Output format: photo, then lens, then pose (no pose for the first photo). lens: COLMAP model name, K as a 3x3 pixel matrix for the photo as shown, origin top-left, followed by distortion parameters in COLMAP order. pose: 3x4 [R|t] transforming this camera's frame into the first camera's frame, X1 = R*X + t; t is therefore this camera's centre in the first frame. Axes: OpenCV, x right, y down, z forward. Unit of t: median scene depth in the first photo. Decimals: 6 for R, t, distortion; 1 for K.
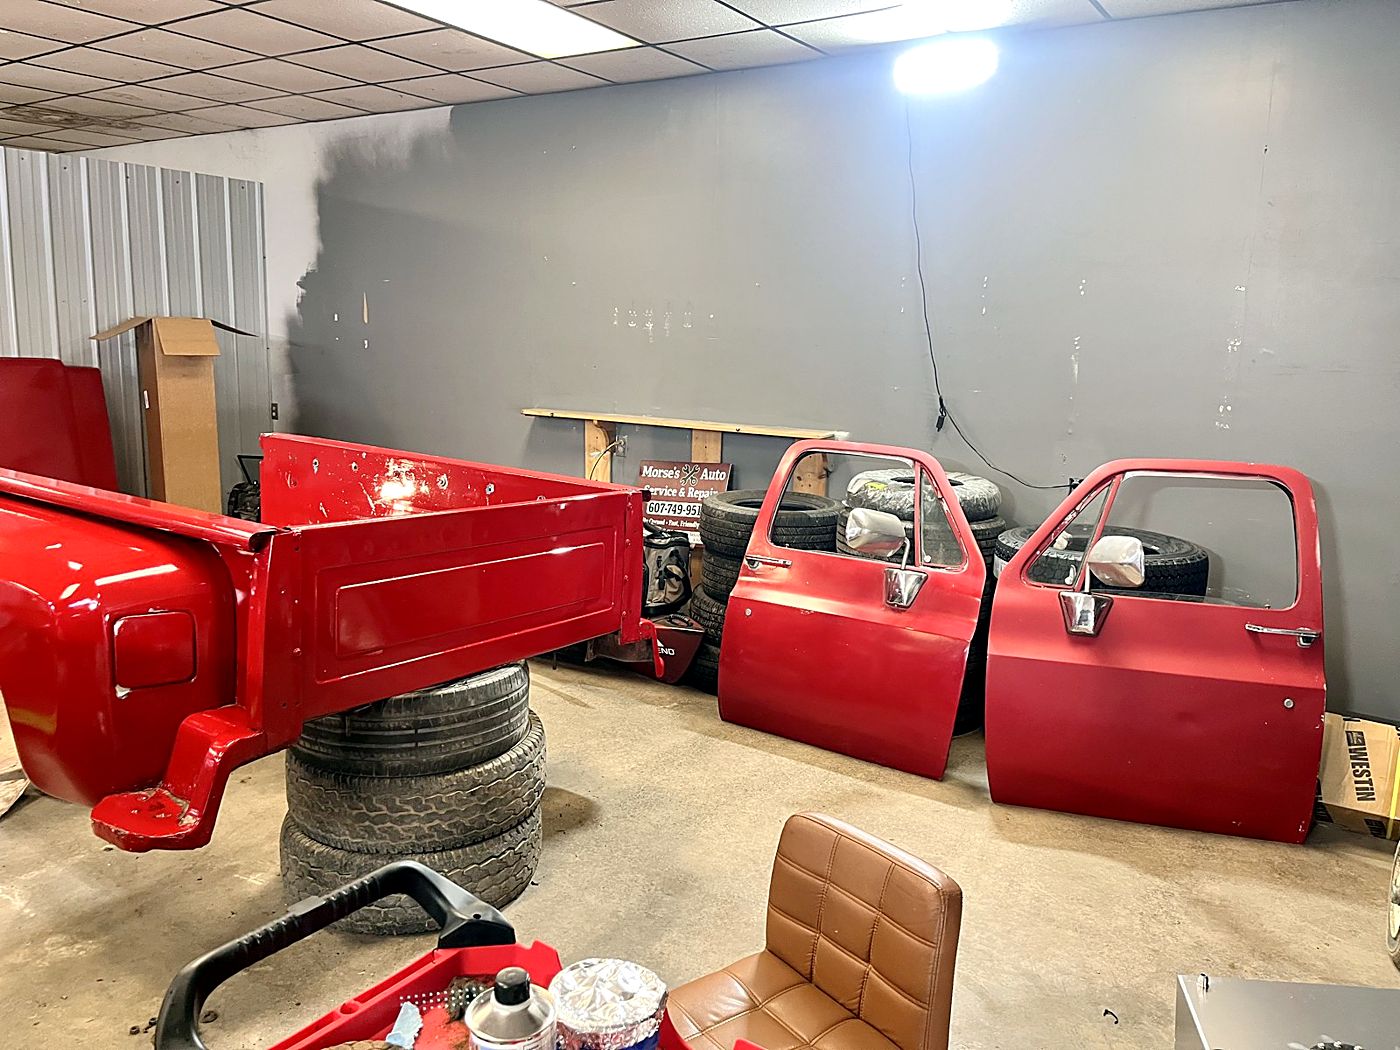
lens RADIAL K [[1062.8, 0, 701.6], [0, 1062.8, 525.5], [0, 0, 1]] dist [0.007032, 0.002034]
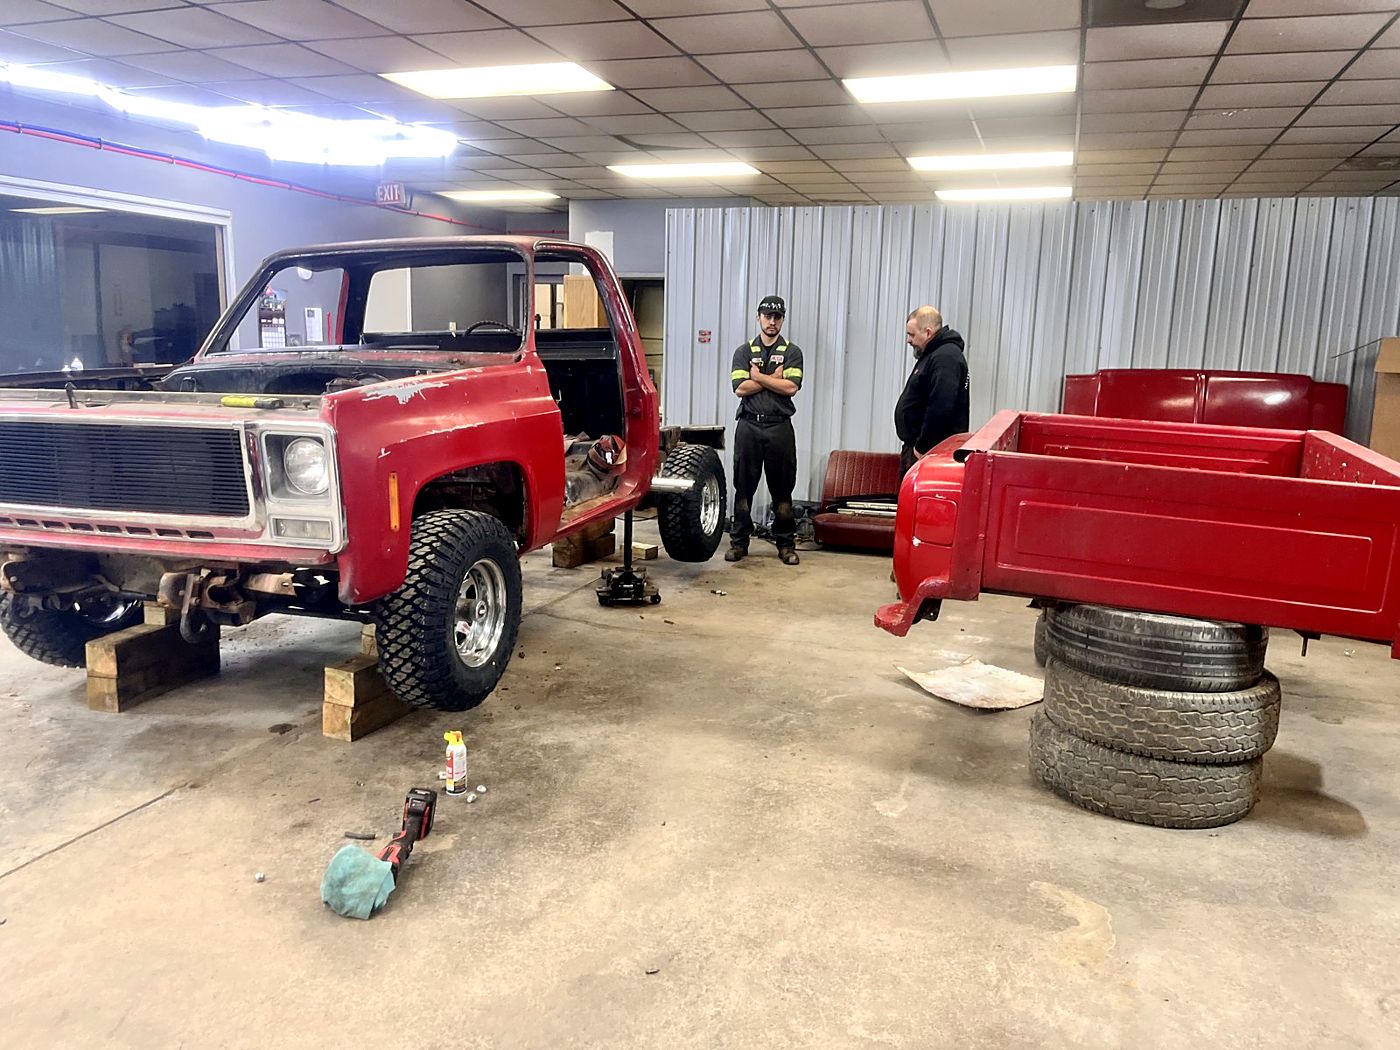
lens RADIAL K [[1062.8, 0, 701.5], [0, 1062.8, 523.9], [0, 0, 1]] dist [0.007032, 0.002034]
pose [[0.255957, 0.153470, -0.954428, 0.761119], [-0.193928, 0.975398, 0.104835, 0.023706], [0.947037, 0.158257, 0.279422, 0.208005]]
